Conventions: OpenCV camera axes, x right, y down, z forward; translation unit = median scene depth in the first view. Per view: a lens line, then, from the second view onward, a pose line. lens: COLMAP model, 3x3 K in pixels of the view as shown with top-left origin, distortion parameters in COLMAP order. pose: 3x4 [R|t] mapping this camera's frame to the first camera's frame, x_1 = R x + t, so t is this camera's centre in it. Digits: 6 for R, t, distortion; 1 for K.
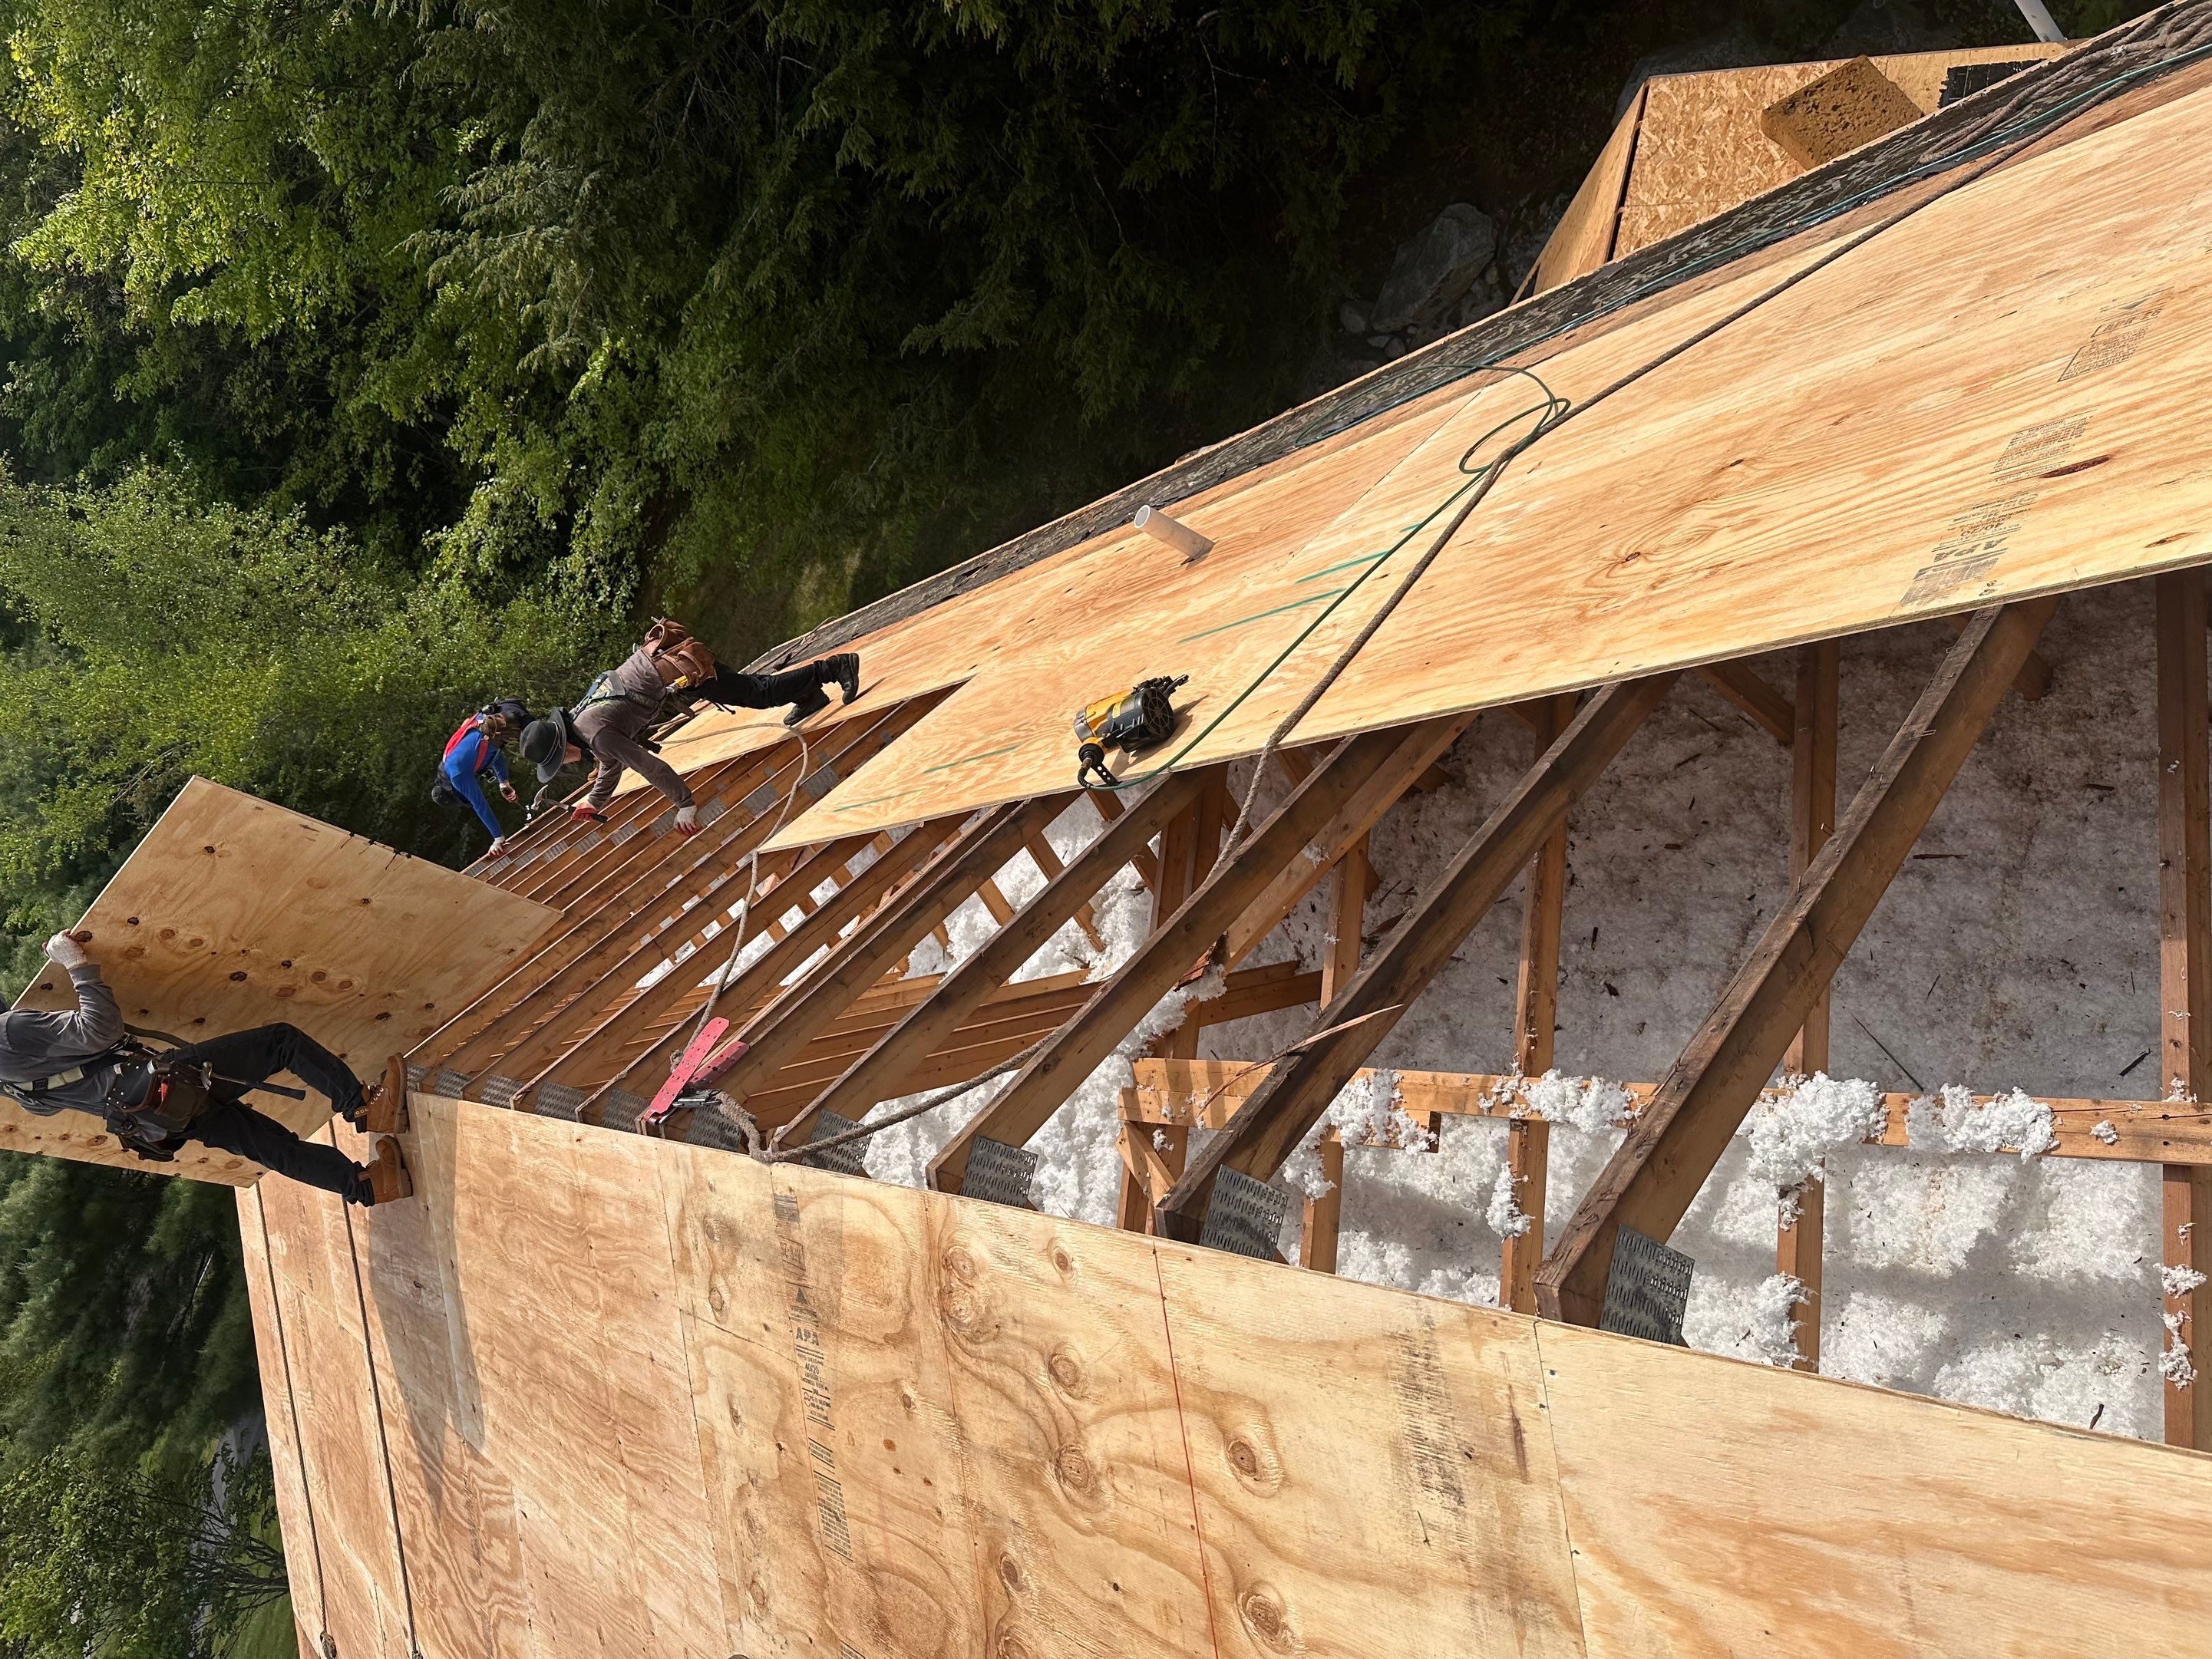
lens RADIAL K [[1534.0, 0, 1097.2], [0, 1534.0, 823.3], [0, 0, 1]] dist [0.086629, -0.139019]
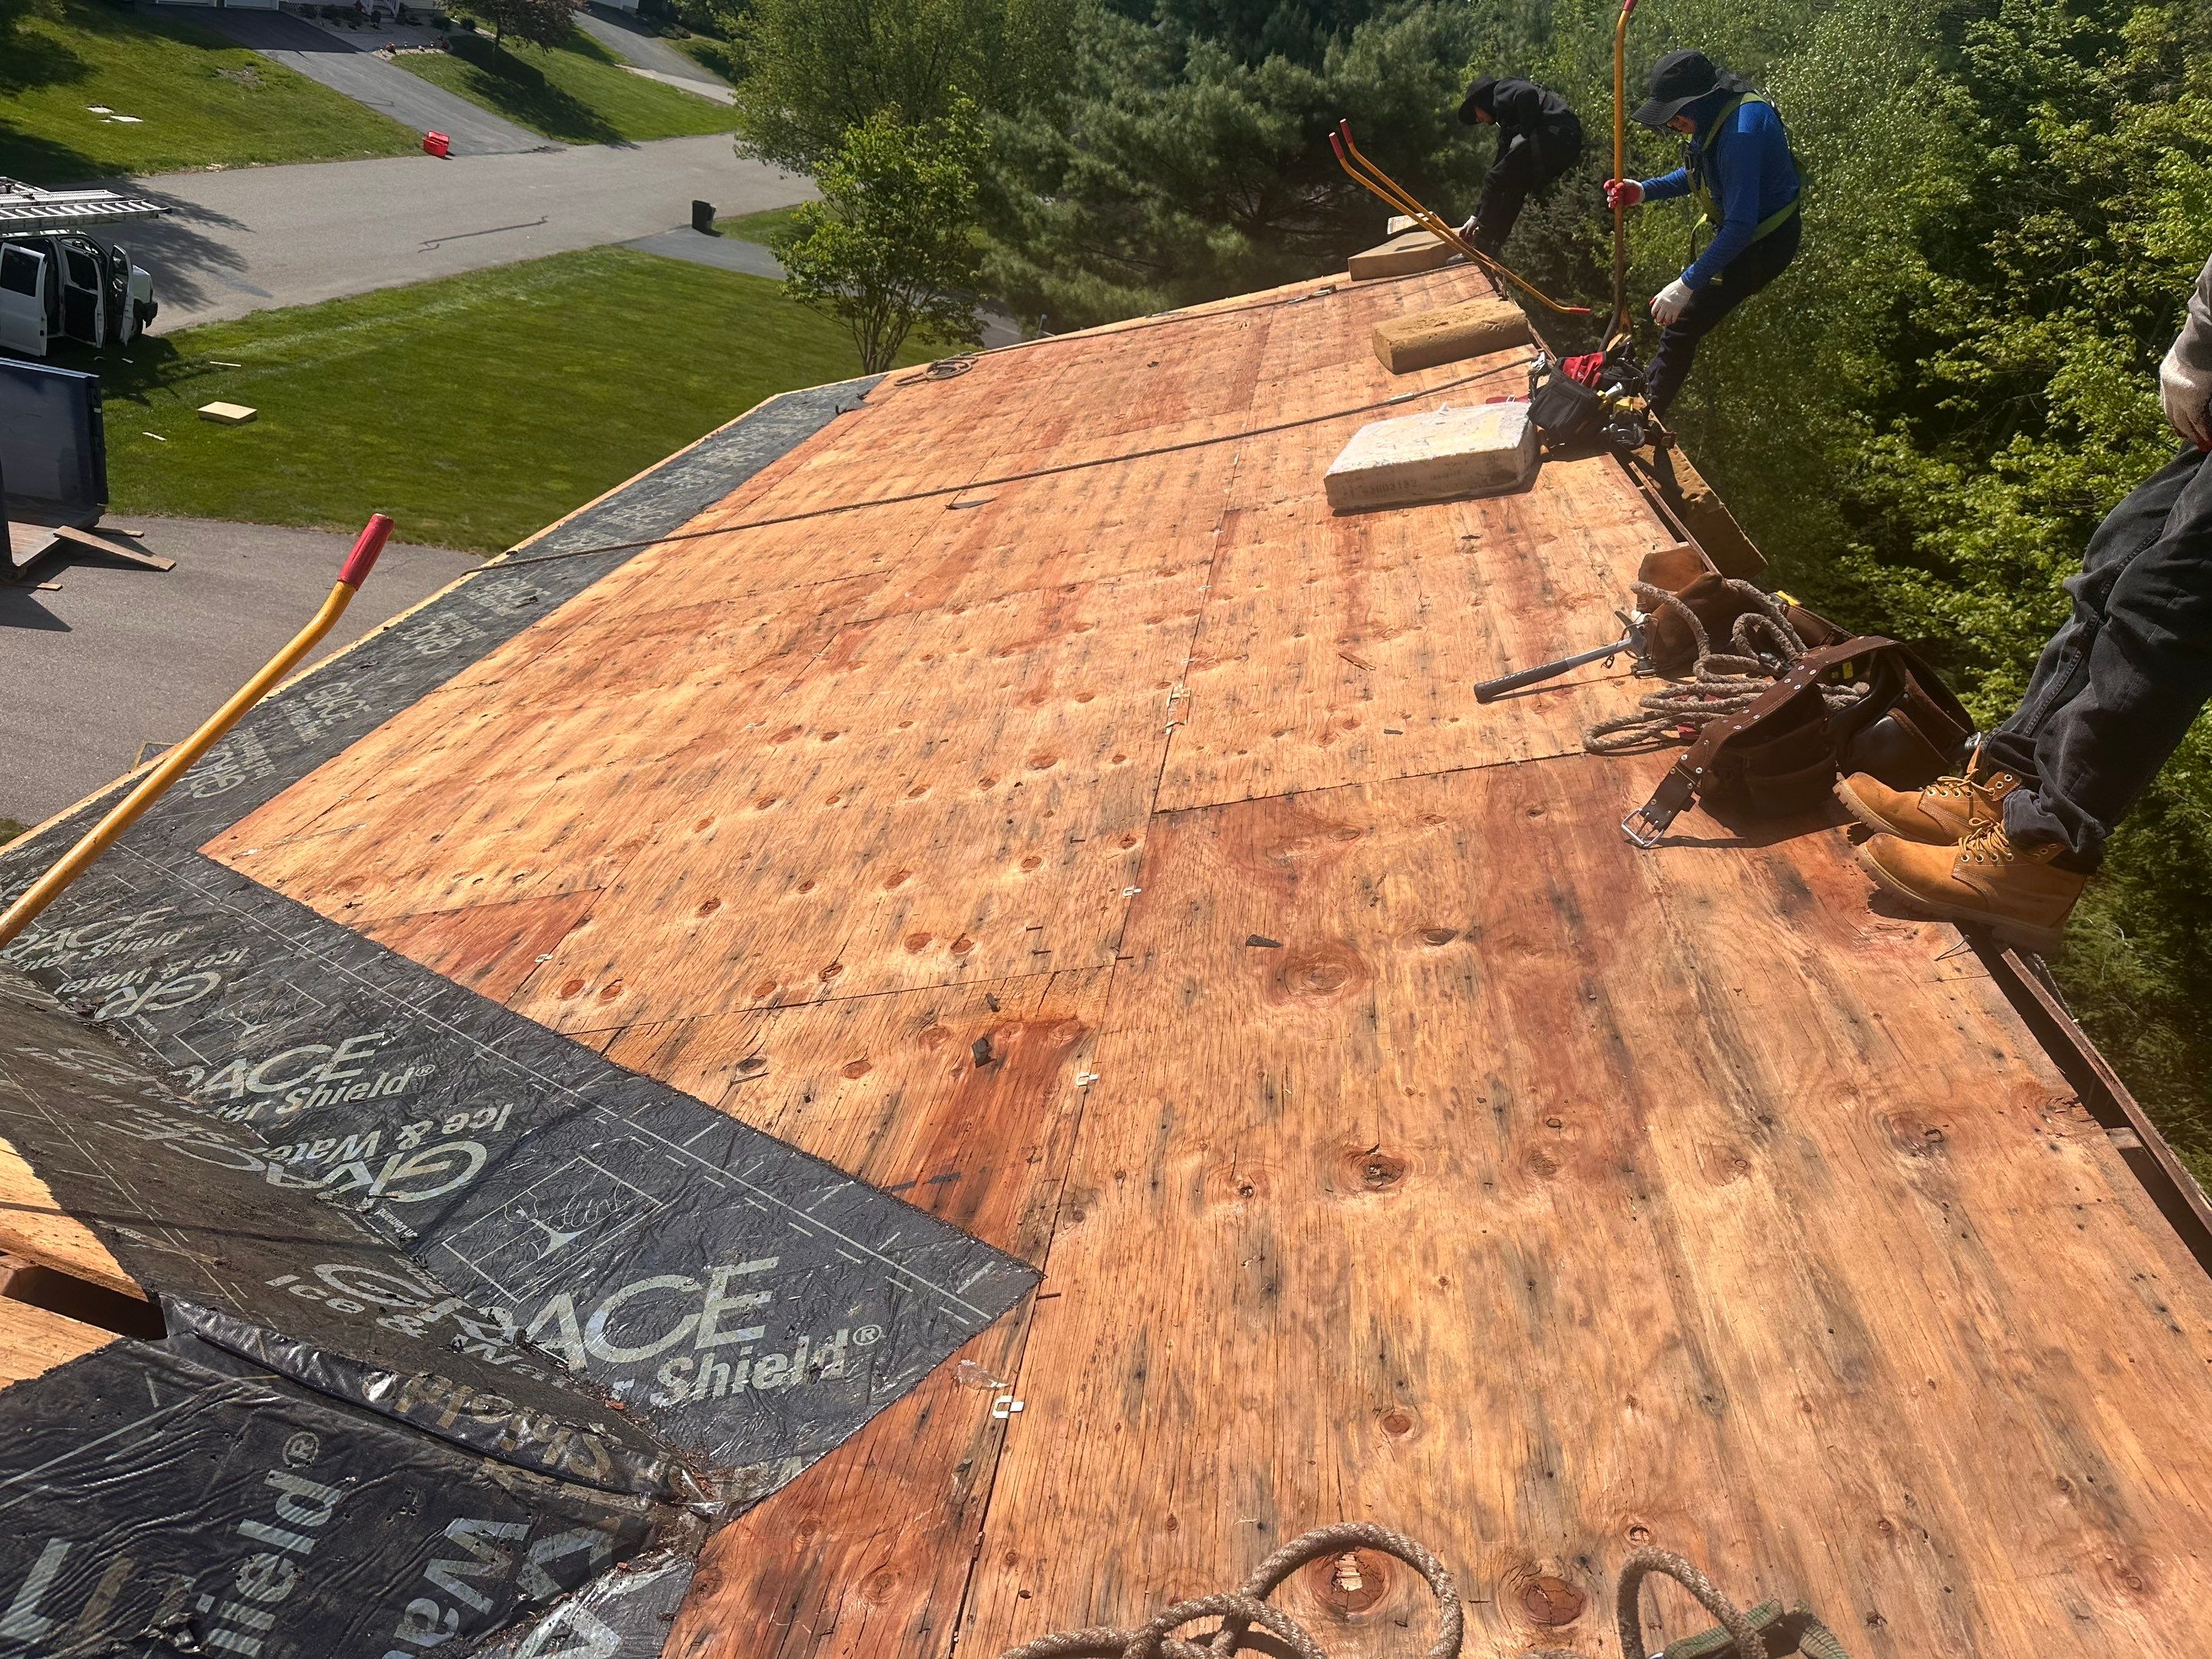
lens RADIAL K [[1568.0, 0, 1106.0], [0, 1568.0, 829.5], [0, 0, 1]] dist [0.024877, -0.034750]
pose [[-0.049550, 0.985353, -0.163168, -0.044128], [-0.967222, -0.006603, 0.253848, 0.210507], [0.249052, 0.170398, 0.953382, 0.074837]]
